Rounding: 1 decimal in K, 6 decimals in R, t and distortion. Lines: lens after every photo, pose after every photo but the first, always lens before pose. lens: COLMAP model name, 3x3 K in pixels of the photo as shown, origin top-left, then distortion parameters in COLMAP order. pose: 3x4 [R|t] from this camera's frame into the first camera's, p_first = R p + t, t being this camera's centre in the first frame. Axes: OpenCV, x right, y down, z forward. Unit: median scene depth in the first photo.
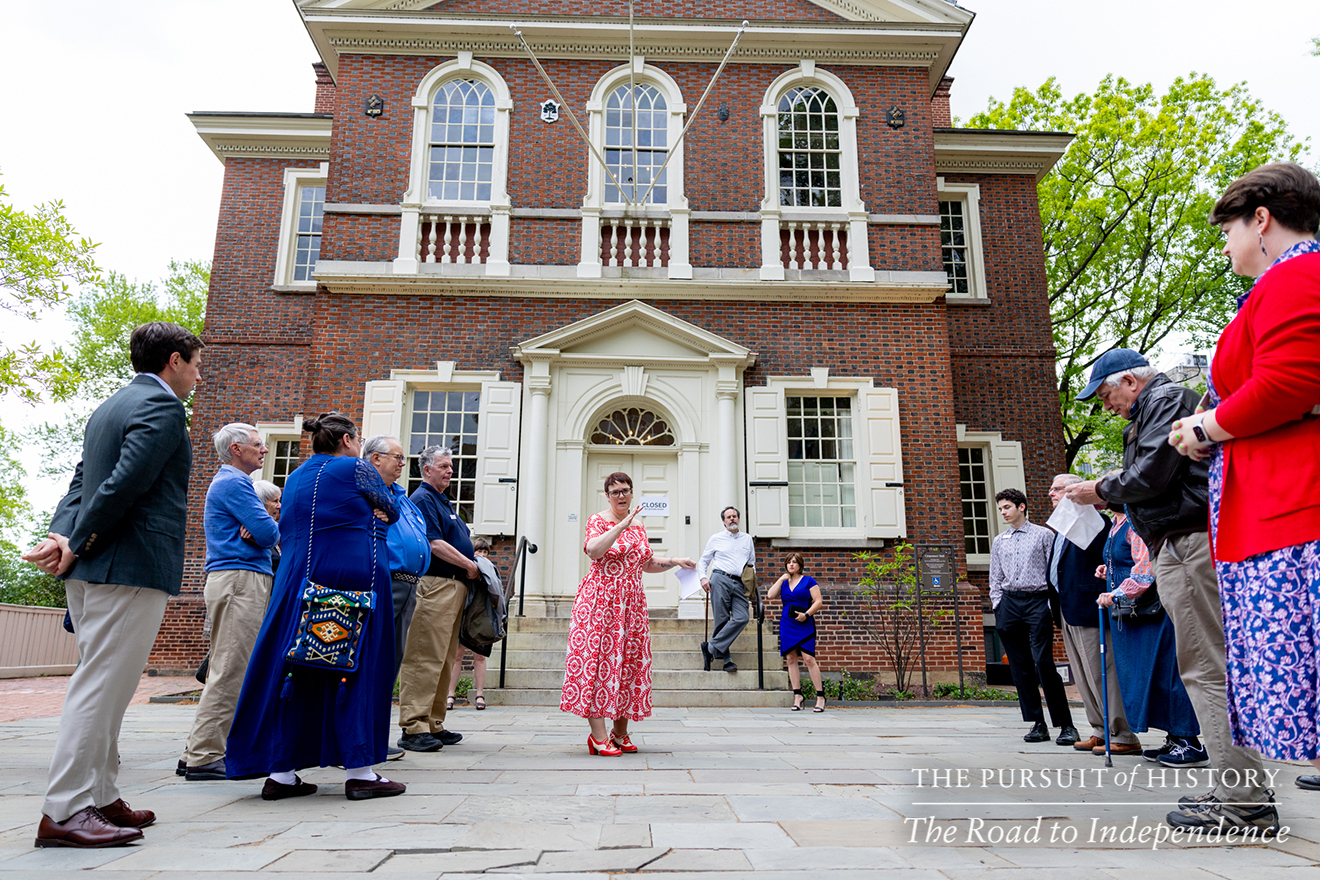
lens RADIAL K [[909.4, 0, 660.0], [0, 909.4, 440.0], [0, 0, 1]] dist [-0.002848, 0.003656]
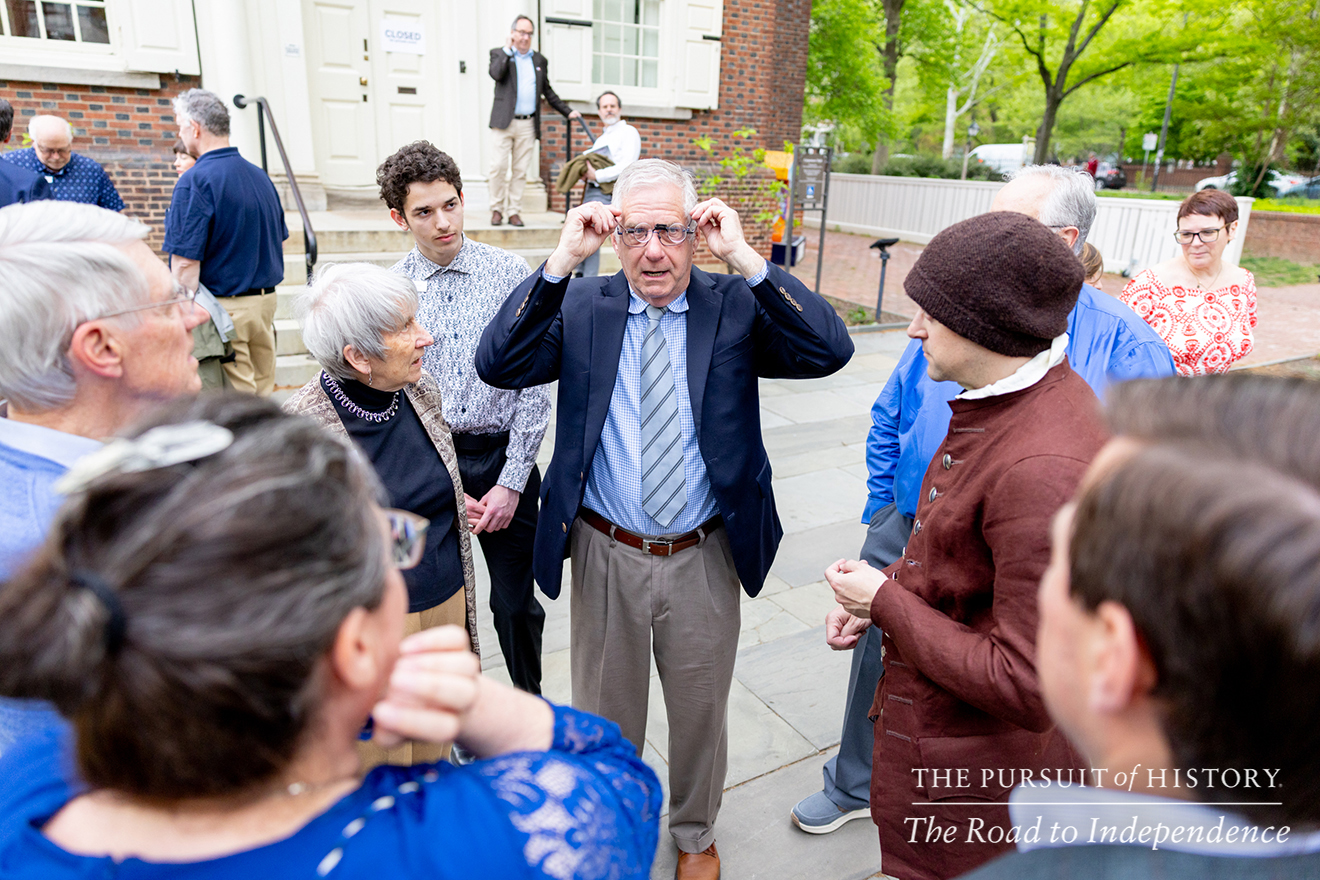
lens RADIAL K [[909.4, 0, 660.0], [0, 909.4, 440.0], [0, 0, 1]] dist [-0.002848, 0.003656]
pose [[0.870350, -0.121918, 0.477102, -0.196183], [-0.153457, 0.853470, 0.498037, -0.038268], [-0.467912, -0.506681, 0.724108, 0.244534]]
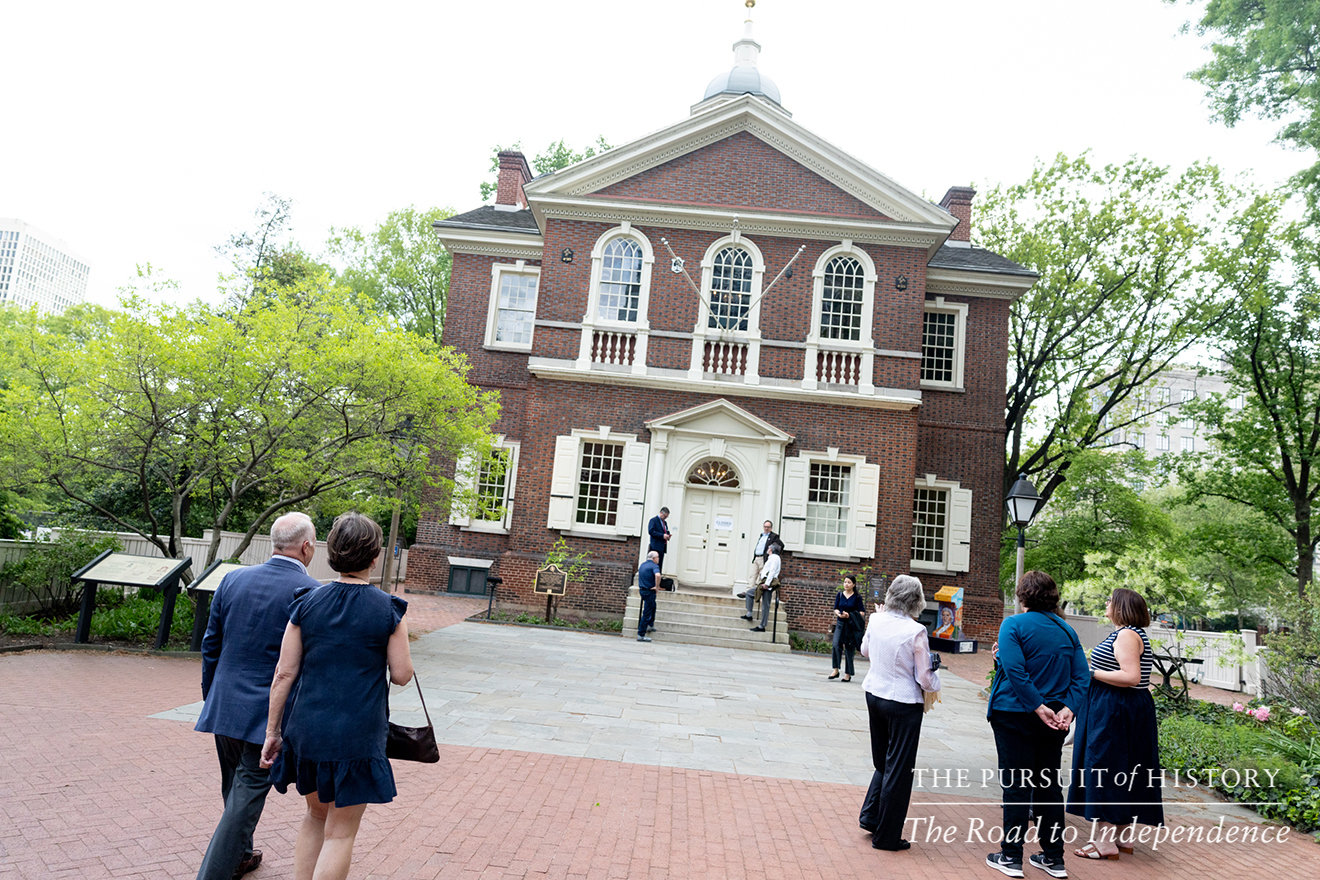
lens RADIAL K [[909.4, 0, 660.0], [0, 909.4, 440.0], [0, 0, 1]] dist [-0.002848, 0.003656]
pose [[0.994389, 0.082302, -0.066457, -0.023331], [-0.075905, 0.992710, 0.093625, -0.215753], [0.073678, -0.088055, 0.993387, -0.610497]]
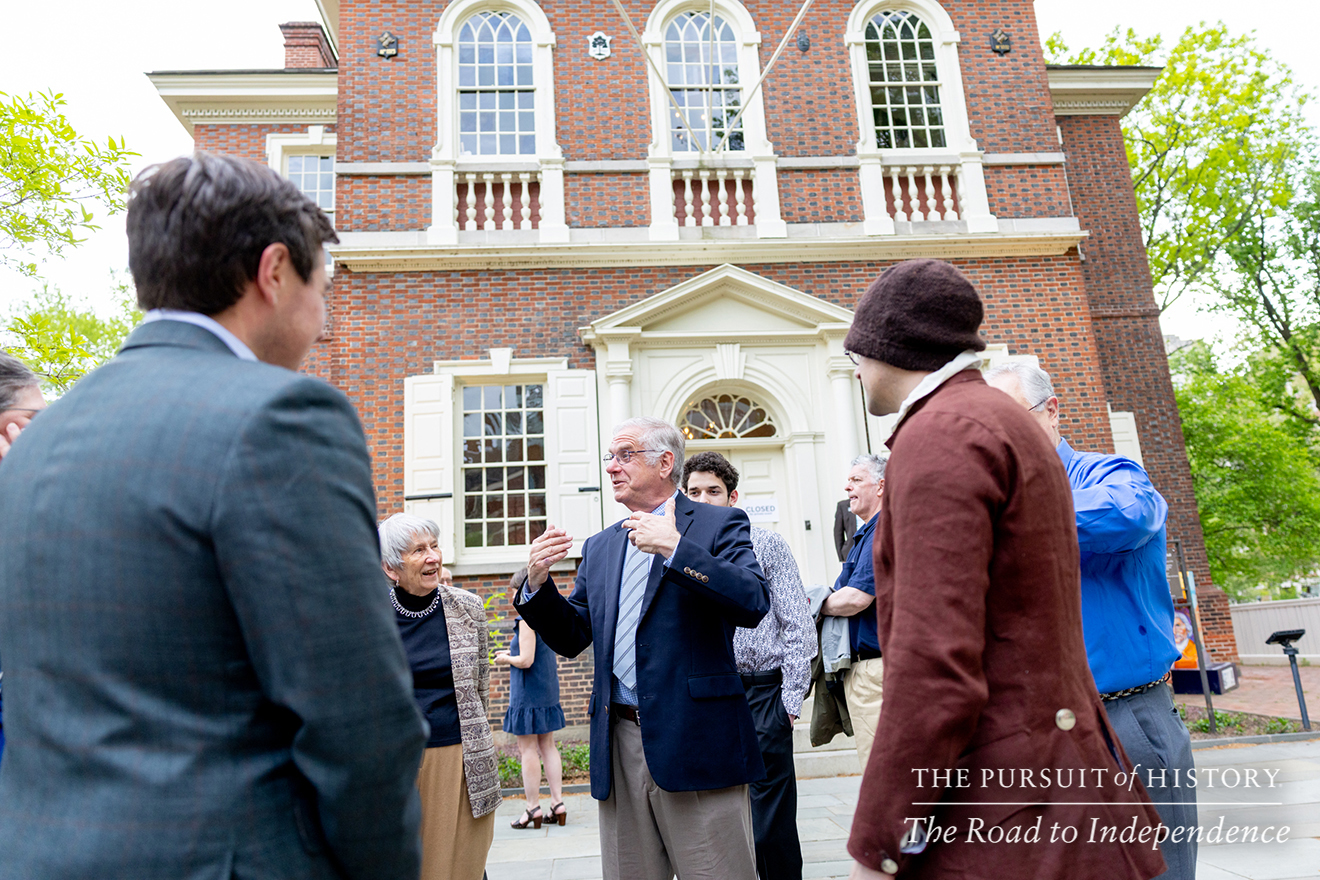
lens RADIAL K [[909.4, 0, 660.0], [0, 909.4, 440.0], [0, 0, 1]] dist [-0.002848, 0.003656]
pose [[0.997220, -0.052312, 0.053063, -0.134424], [0.051882, 0.998609, 0.009440, -0.004136], [-0.053483, -0.006661, 0.998547, 0.164765]]
